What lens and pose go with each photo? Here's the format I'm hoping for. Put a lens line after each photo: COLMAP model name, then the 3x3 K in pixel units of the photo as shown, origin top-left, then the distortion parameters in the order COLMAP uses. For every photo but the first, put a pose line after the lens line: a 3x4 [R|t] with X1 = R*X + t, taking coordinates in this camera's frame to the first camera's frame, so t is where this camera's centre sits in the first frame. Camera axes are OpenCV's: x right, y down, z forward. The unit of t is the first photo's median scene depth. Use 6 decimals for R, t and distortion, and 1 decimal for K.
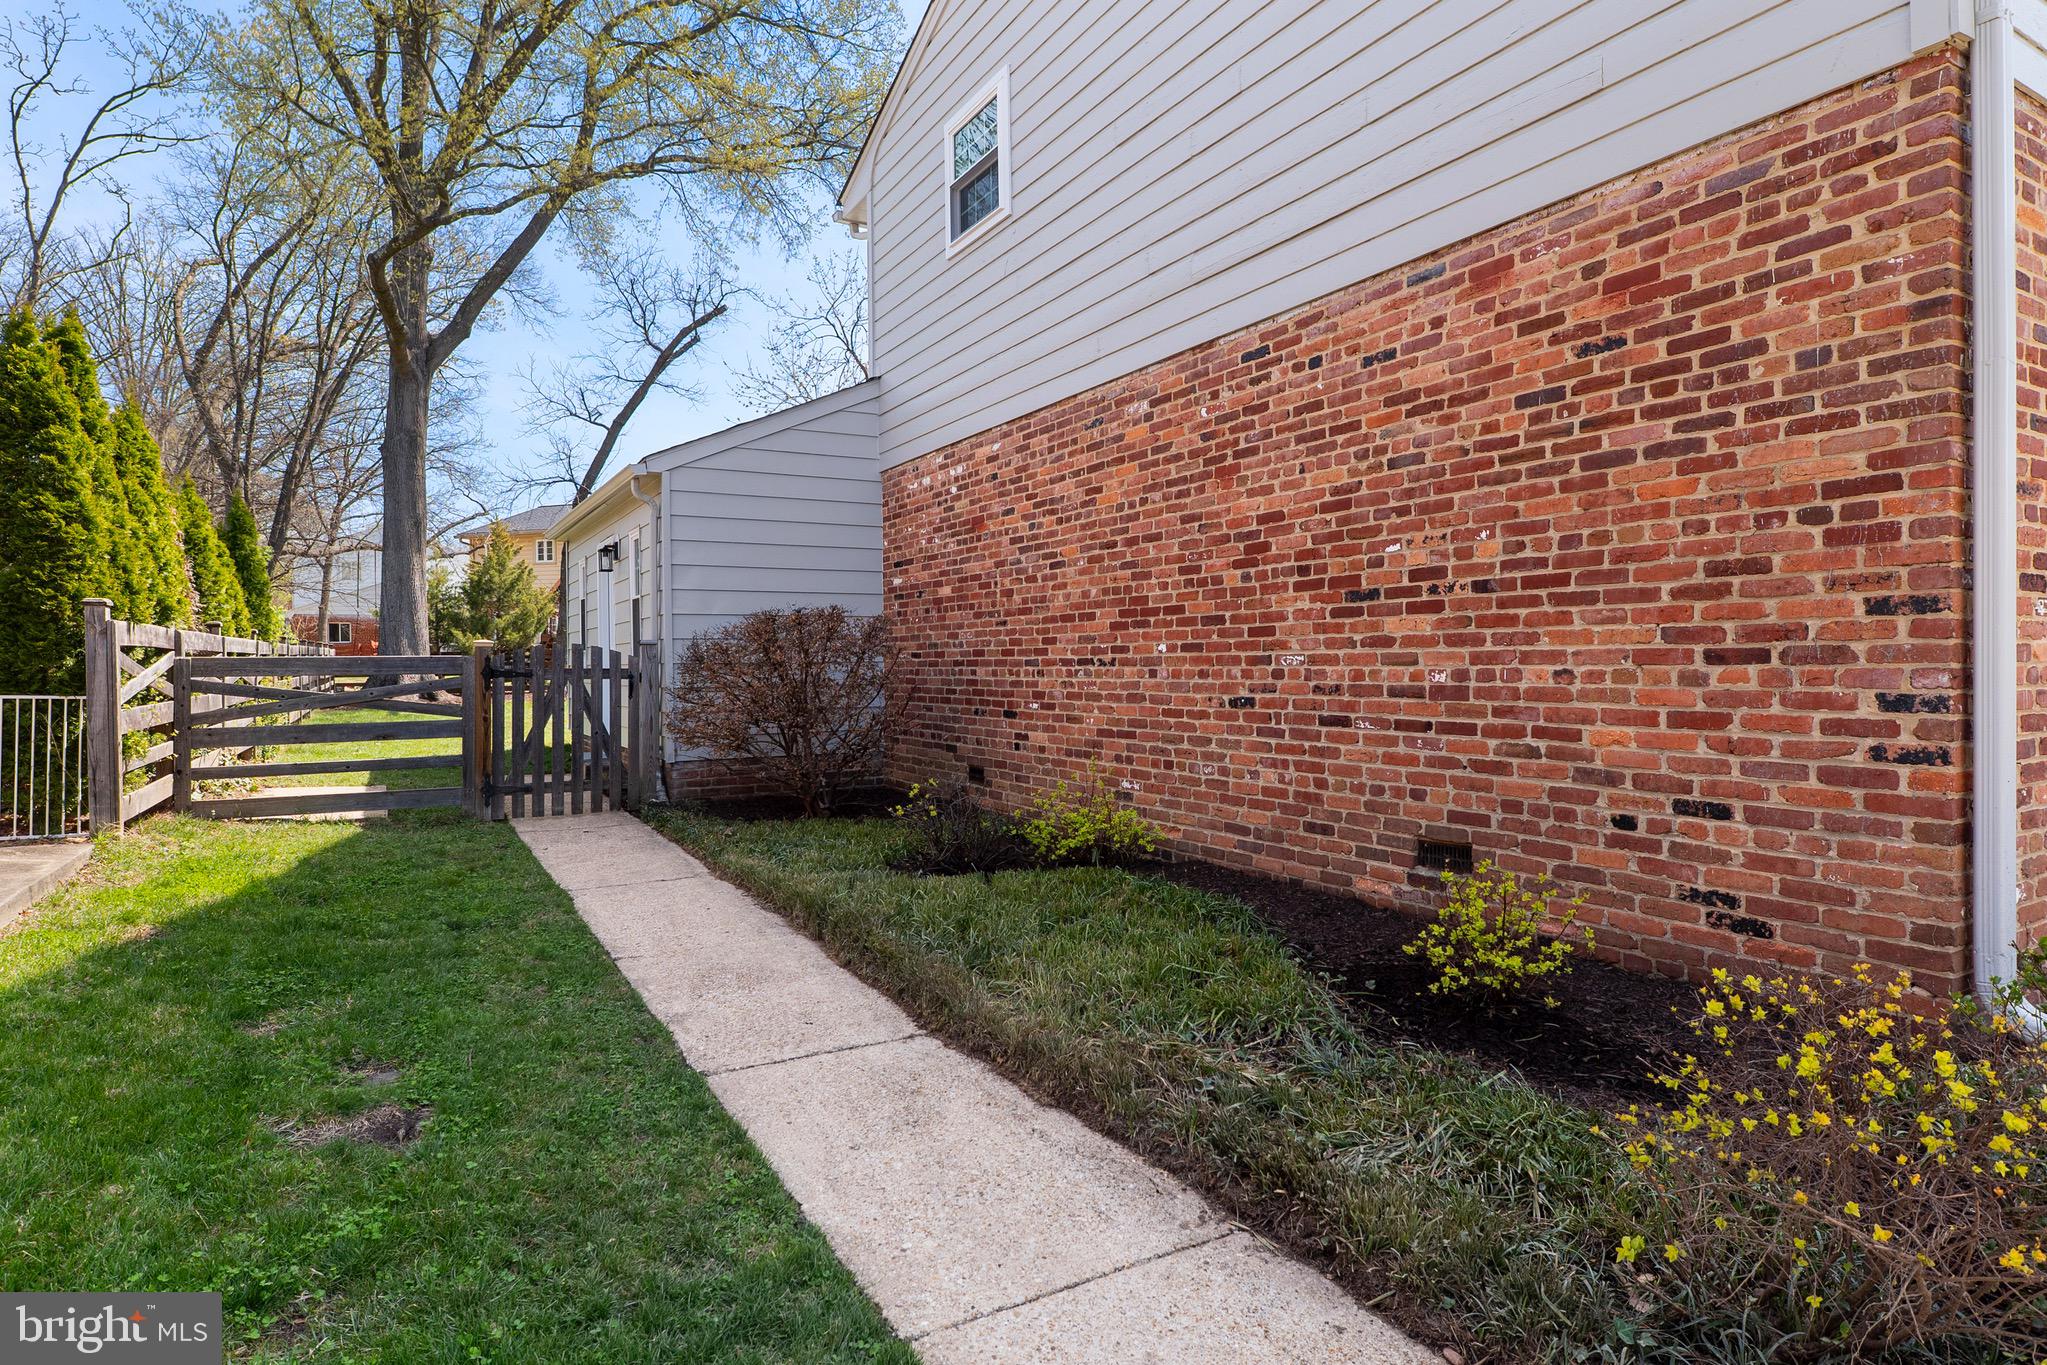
lens RADIAL K [[1128.5, 0, 1019.1], [0, 1128.5, 675.8], [0, 0, 1]] dist [-0.000536, -0.001444]
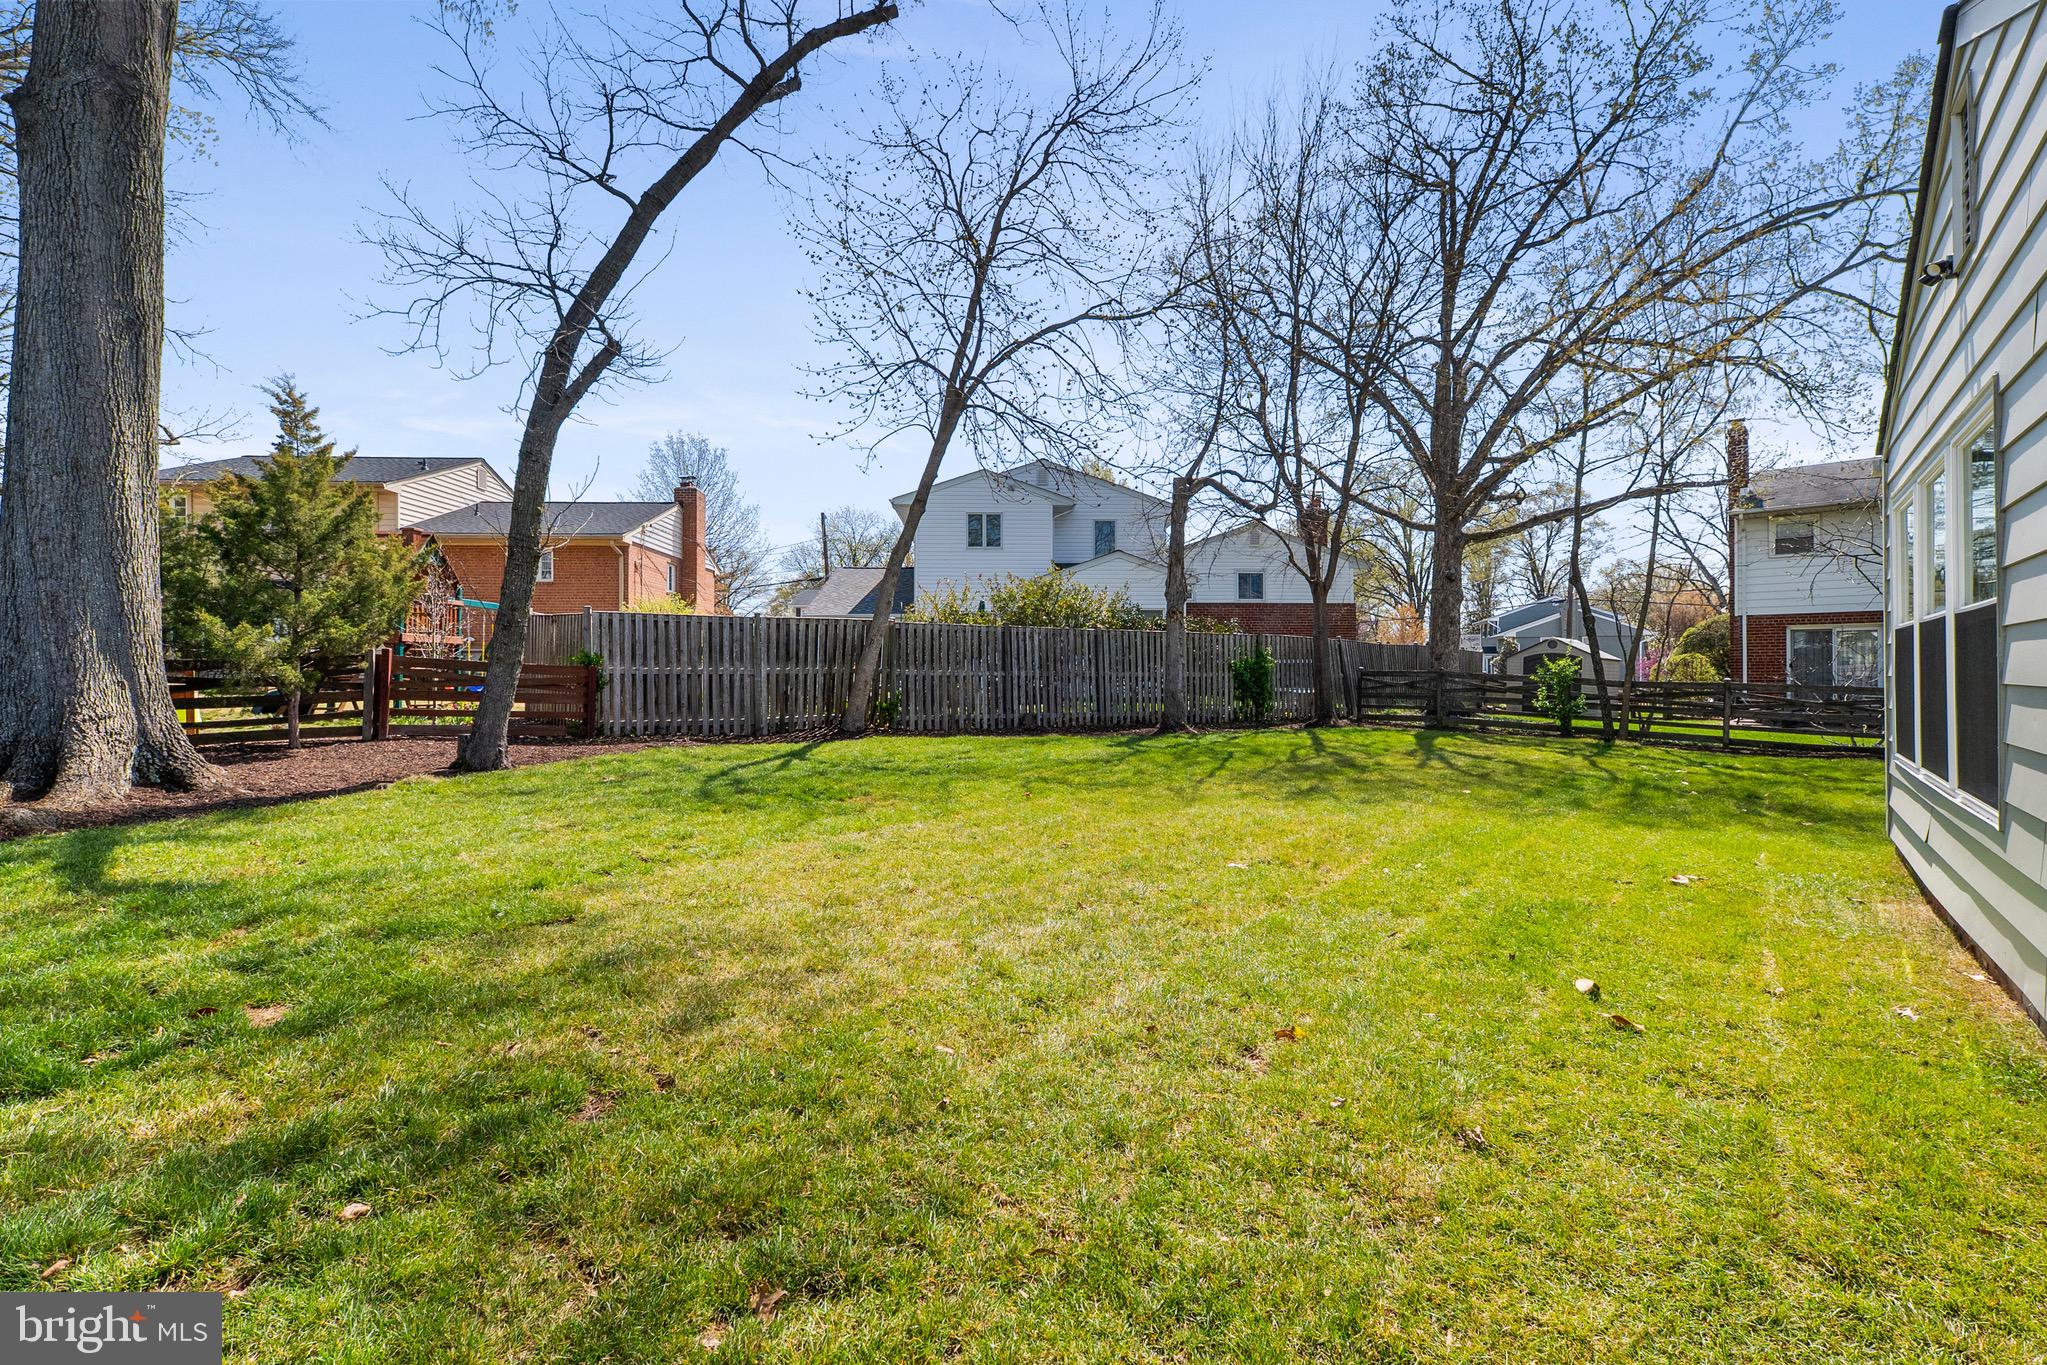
lens RADIAL K [[913.7, 0, 1035.8], [0, 913.7, 671.7], [0, 0, 1]] dist [0.001241, 0.000806]
pose [[0.919961, 0.002951, 0.391998, -0.356637], [0.001976, 0.999924, -0.012164, -0.012689], [-0.392004, 0.011965, 0.919886, 0.567937]]
